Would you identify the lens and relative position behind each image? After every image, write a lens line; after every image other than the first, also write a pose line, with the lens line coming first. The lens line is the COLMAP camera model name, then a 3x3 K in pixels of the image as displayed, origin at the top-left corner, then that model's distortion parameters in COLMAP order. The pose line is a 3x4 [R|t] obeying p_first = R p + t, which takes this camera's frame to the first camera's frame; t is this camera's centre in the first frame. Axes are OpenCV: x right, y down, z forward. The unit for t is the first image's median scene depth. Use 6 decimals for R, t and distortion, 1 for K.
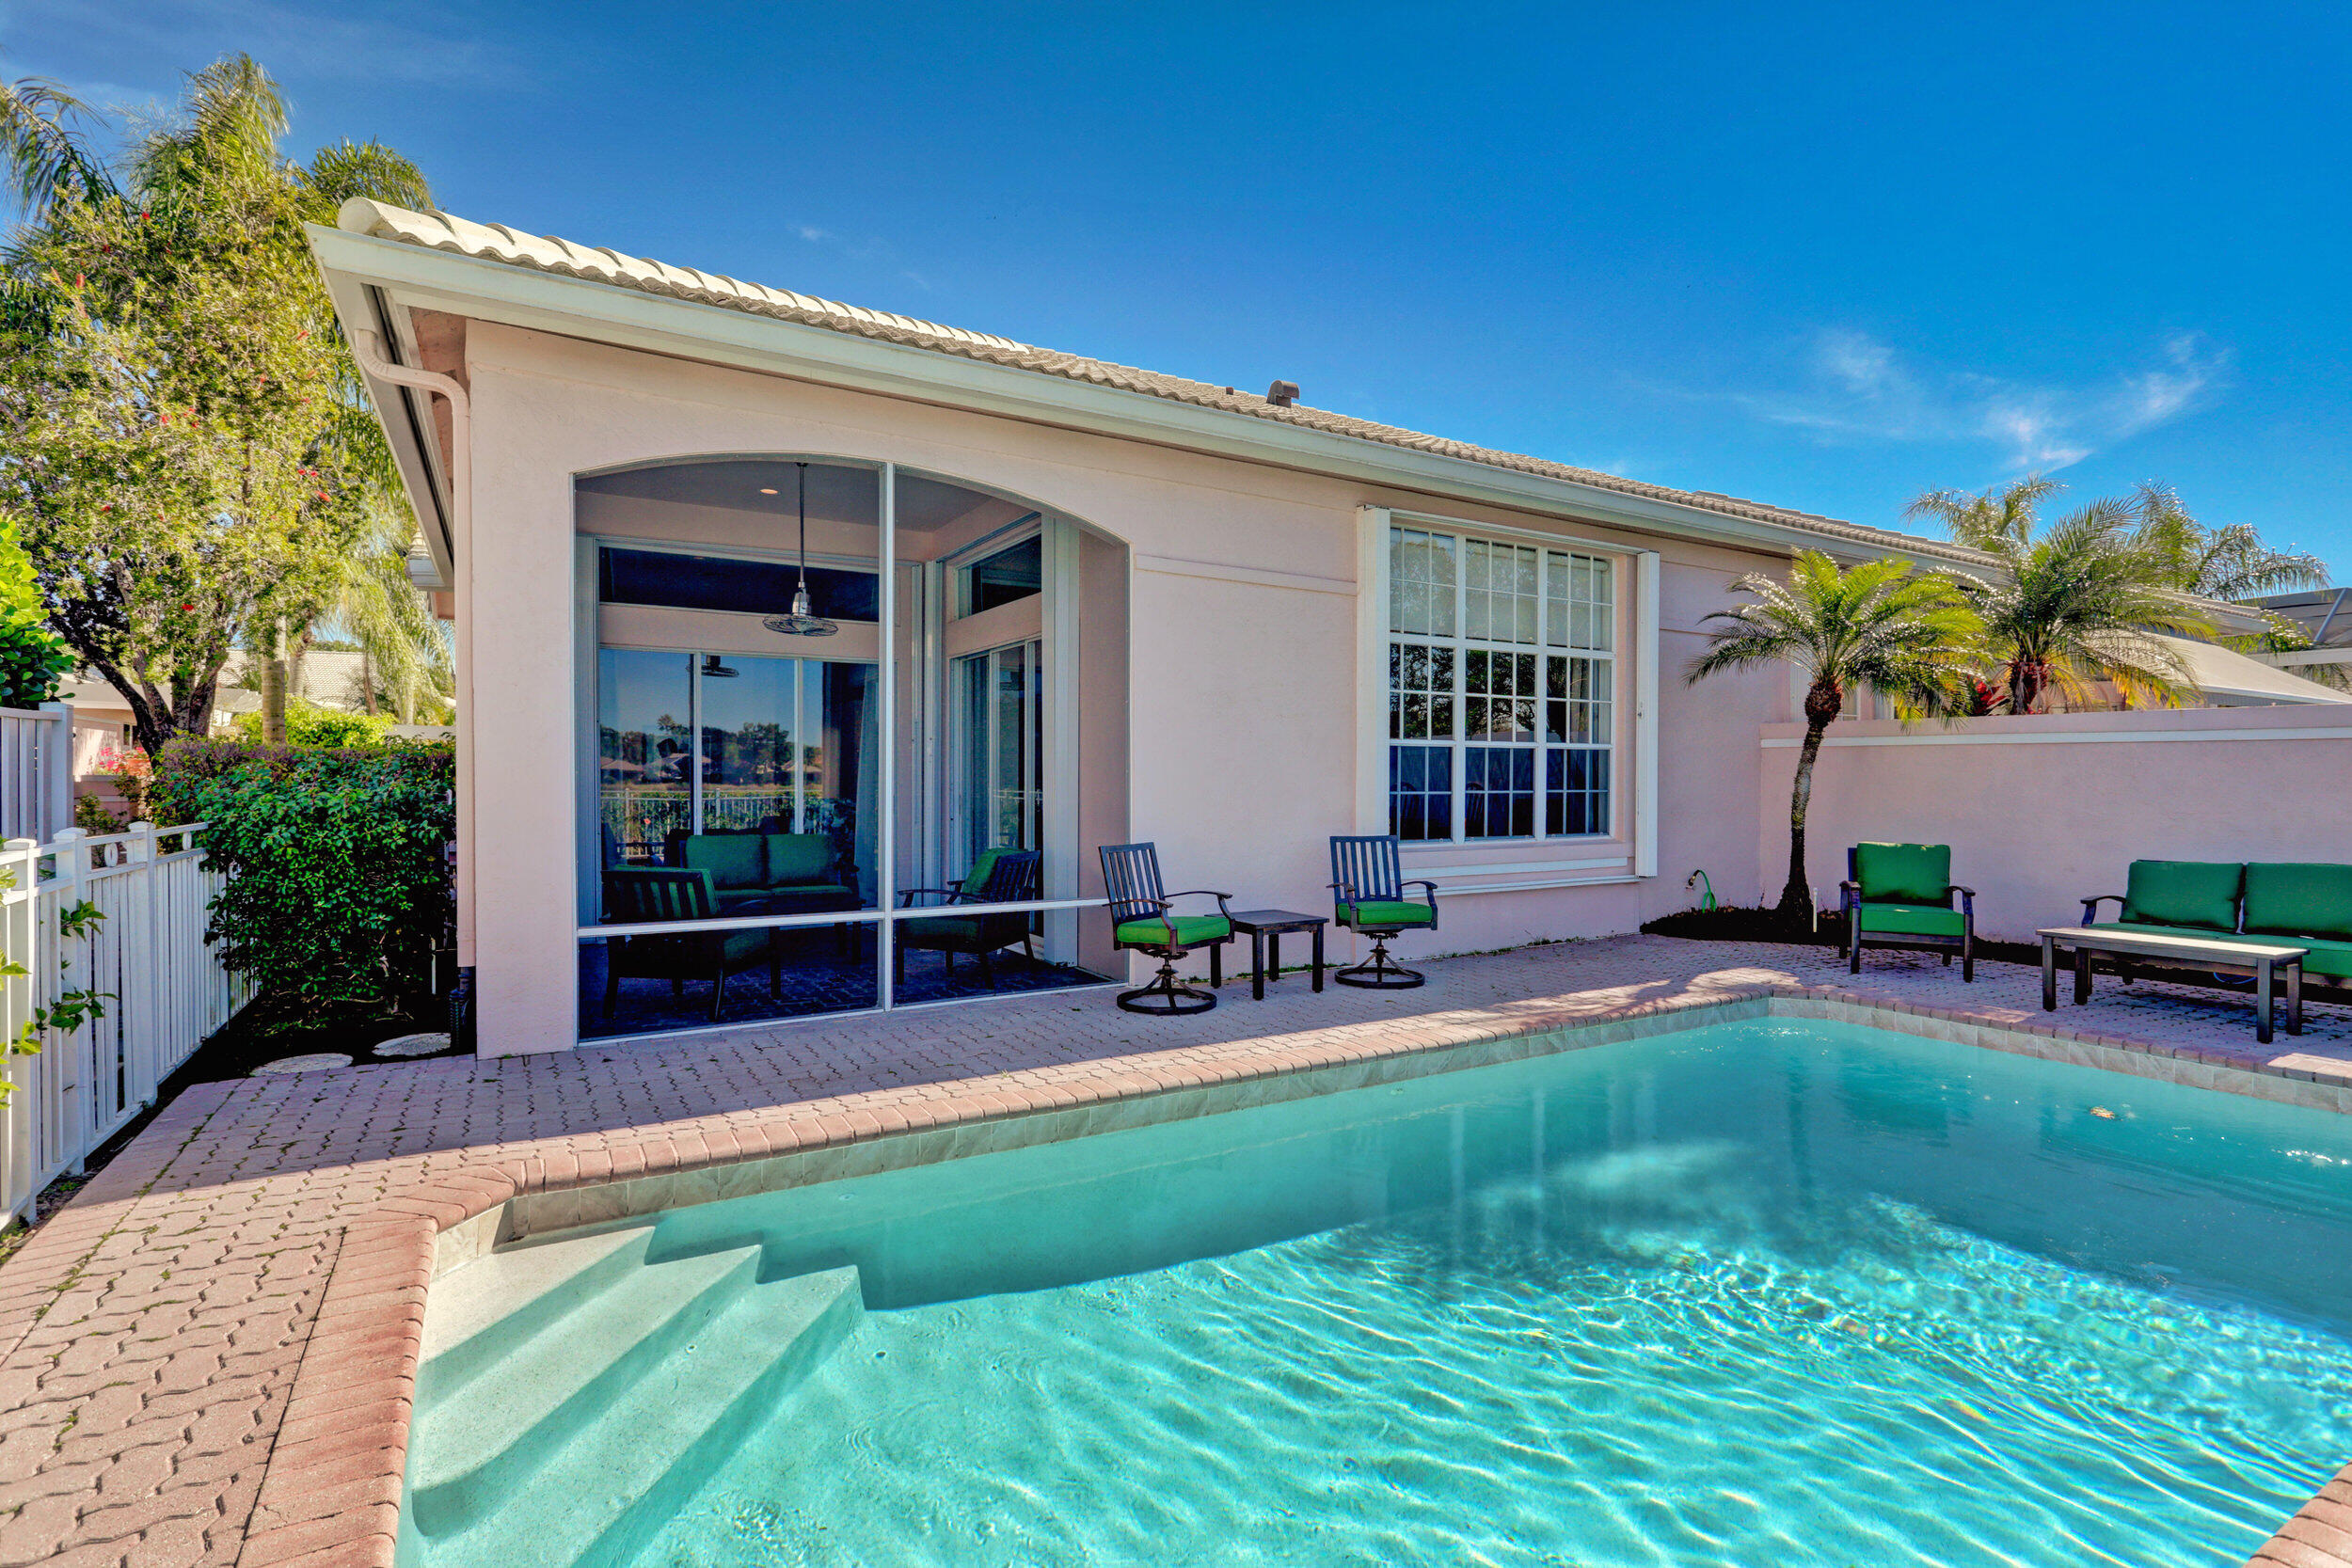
lens RADIAL K [[1126.3, 0, 1179.4], [0, 1126.3, 794.3], [0, 0, 1]] dist [-0.001062, 0.001896]
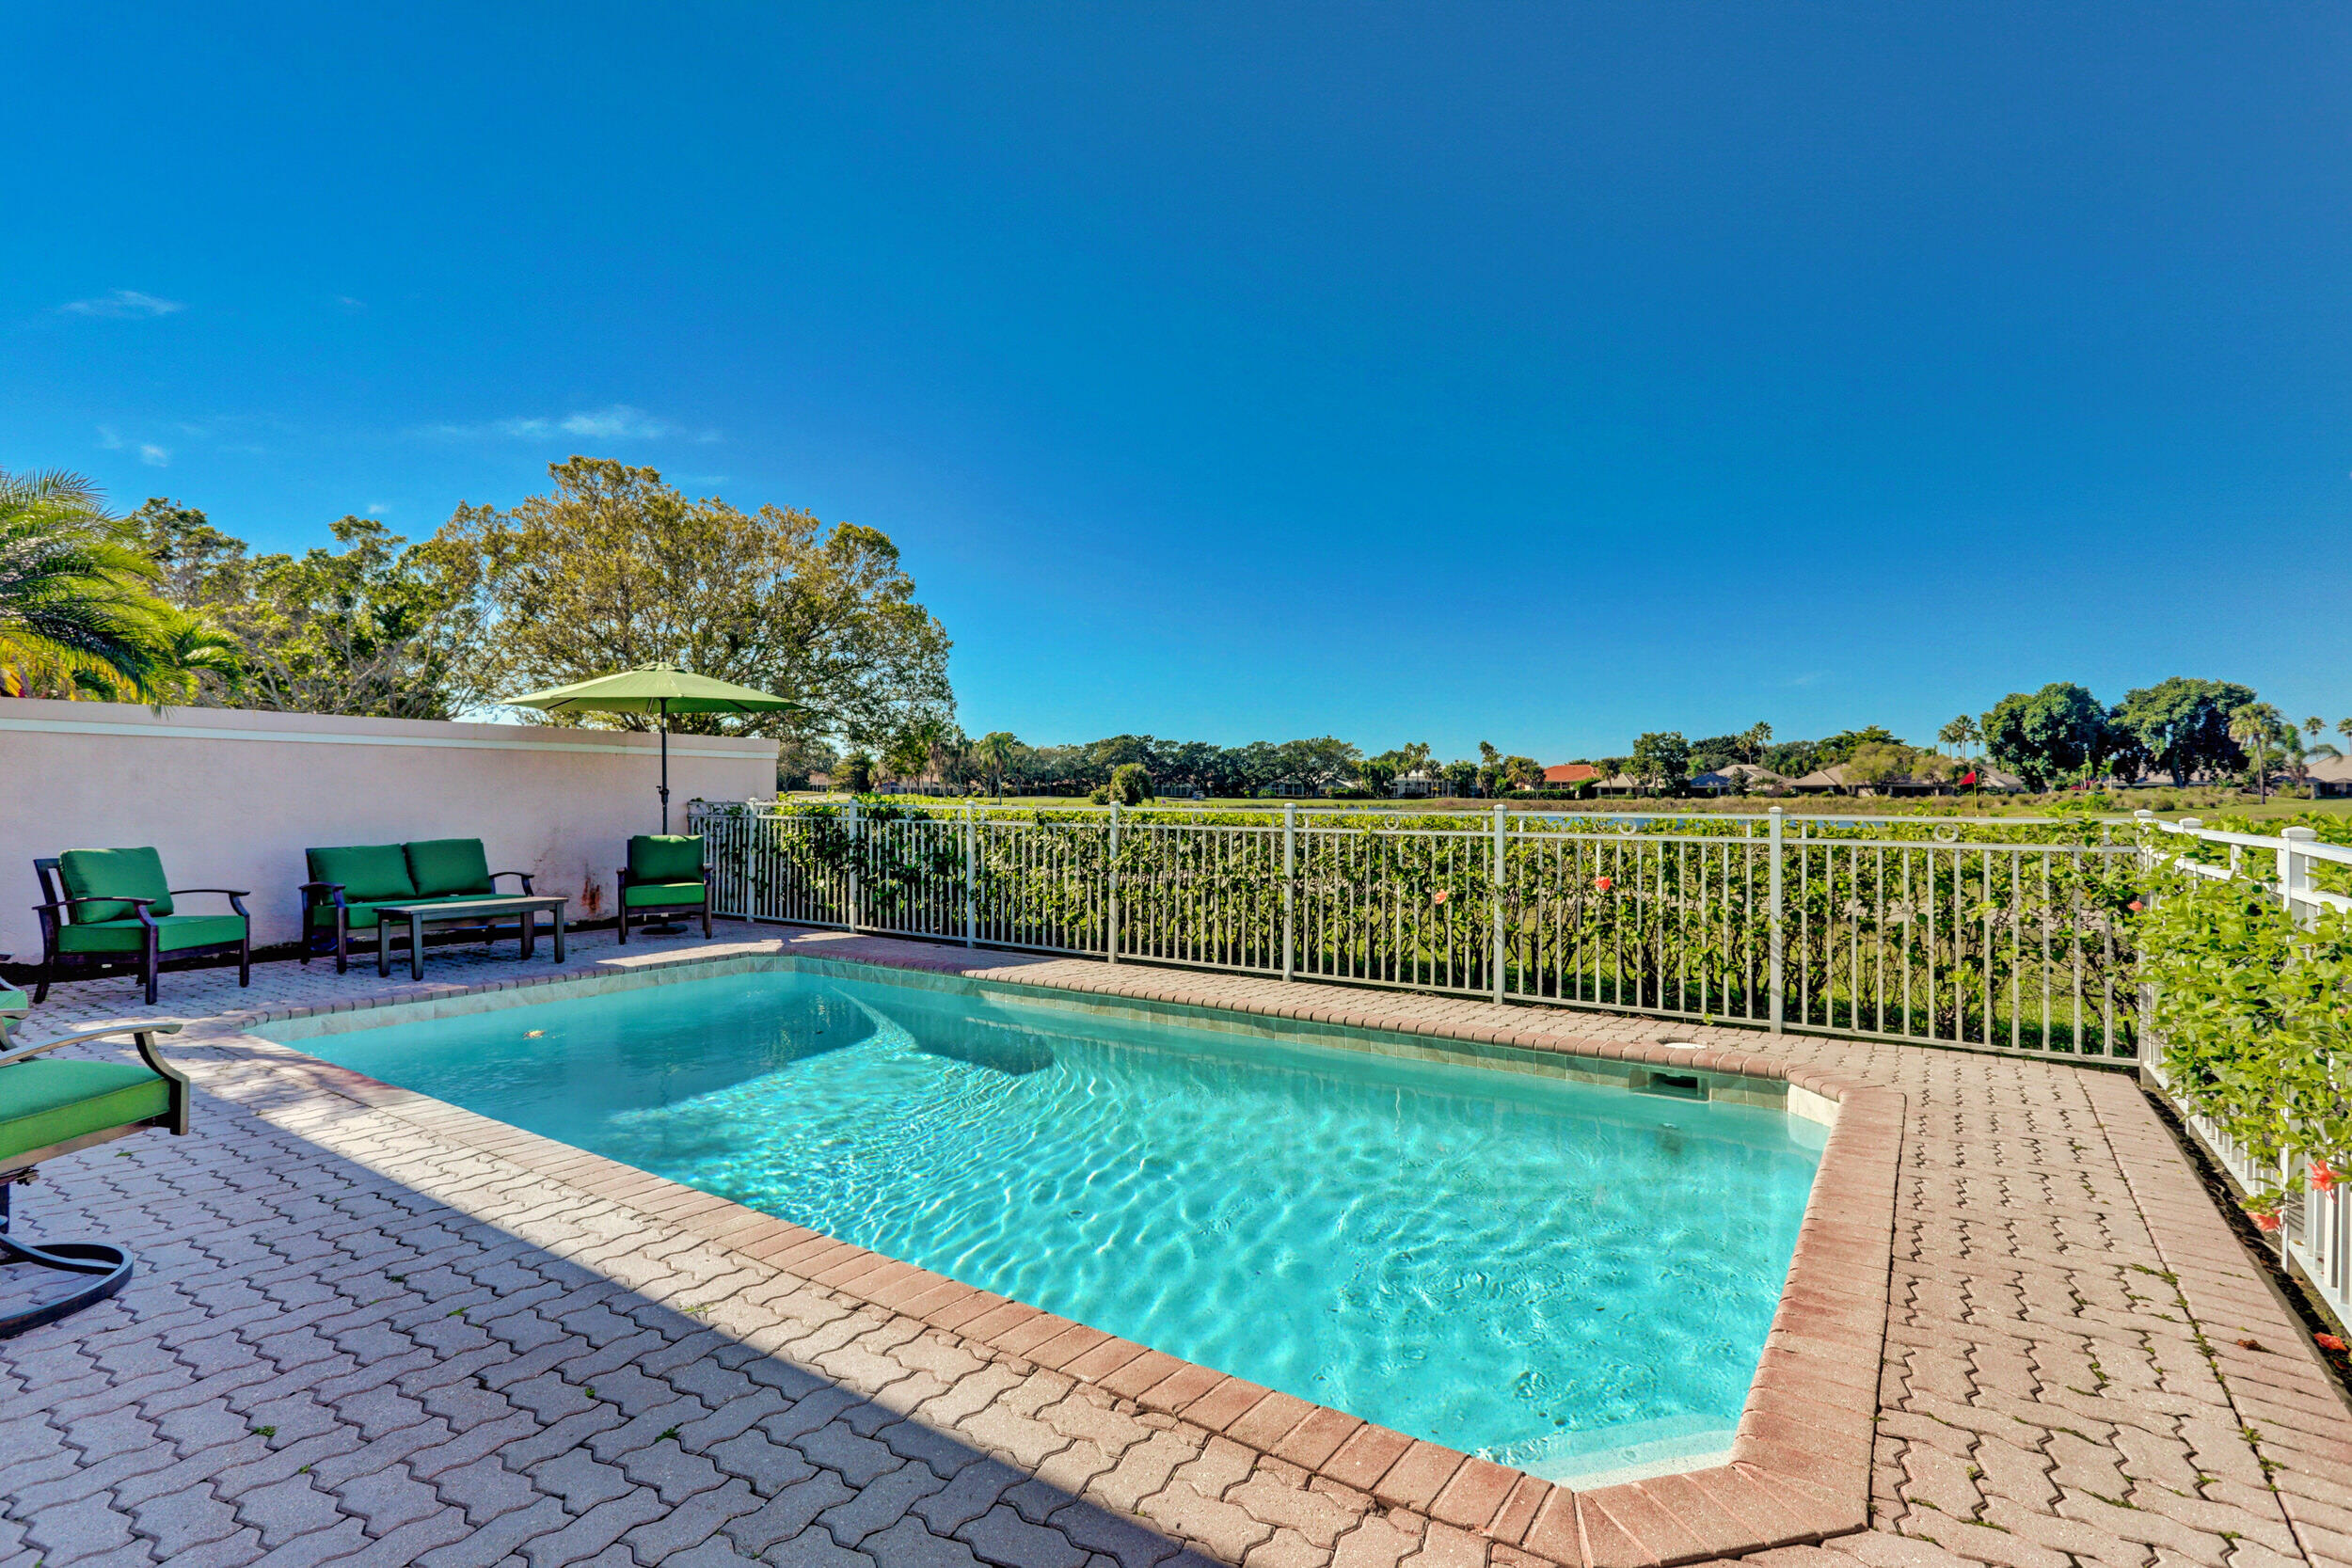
lens RADIAL K [[1121.4, 0, 1176.0], [0, 1121.4, 784.0], [0, 0, 1]] dist [-0.003947, 0.001153]
pose [[-0.415534, 0.003966, 0.909569, -0.498540], [0.013425, 0.999908, 0.001774, 0.004152], [-0.909479, 0.012948, -0.415549, 0.694119]]
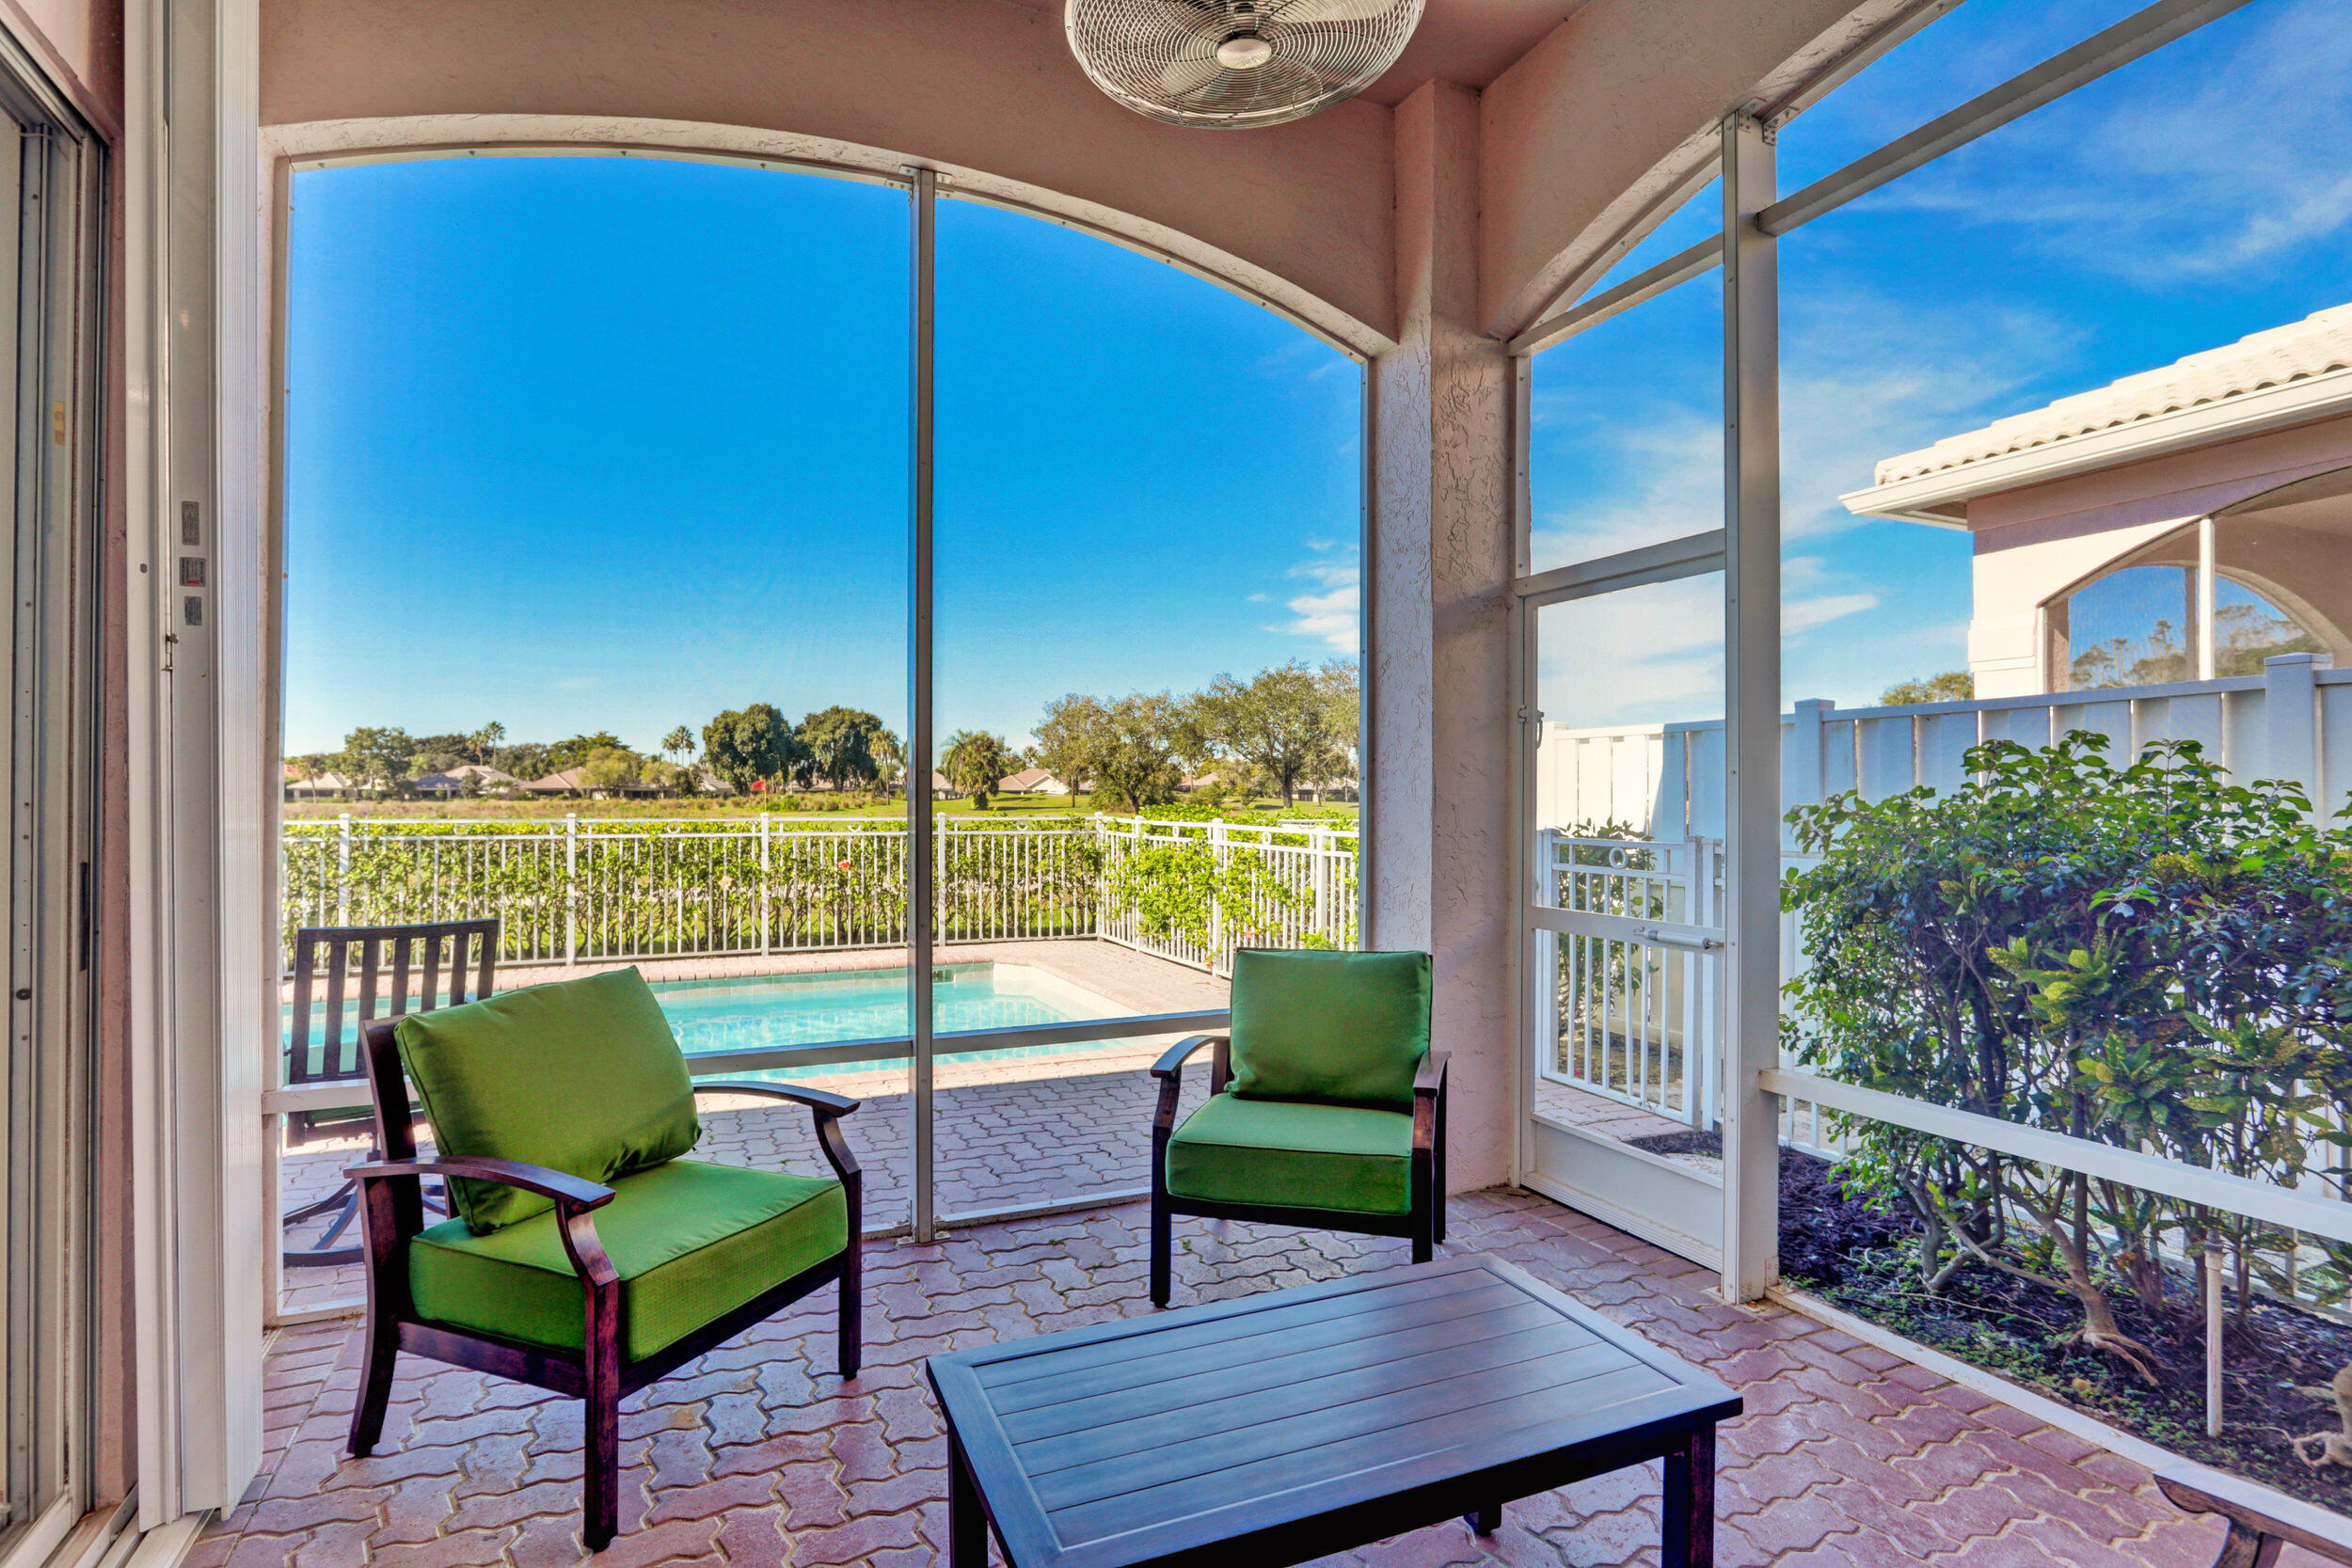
lens RADIAL K [[1157.6, 0, 1176.0], [0, 1157.6, 784.0], [0, 0, 1]] dist [-0.017274, 0.002099]
pose [[-0.993457, -0.003439, 0.114158, -0.383276], [-0.002799, 0.999979, 0.005761, -0.015995], [-0.114176, 0.005403, -0.993446, 1.334192]]
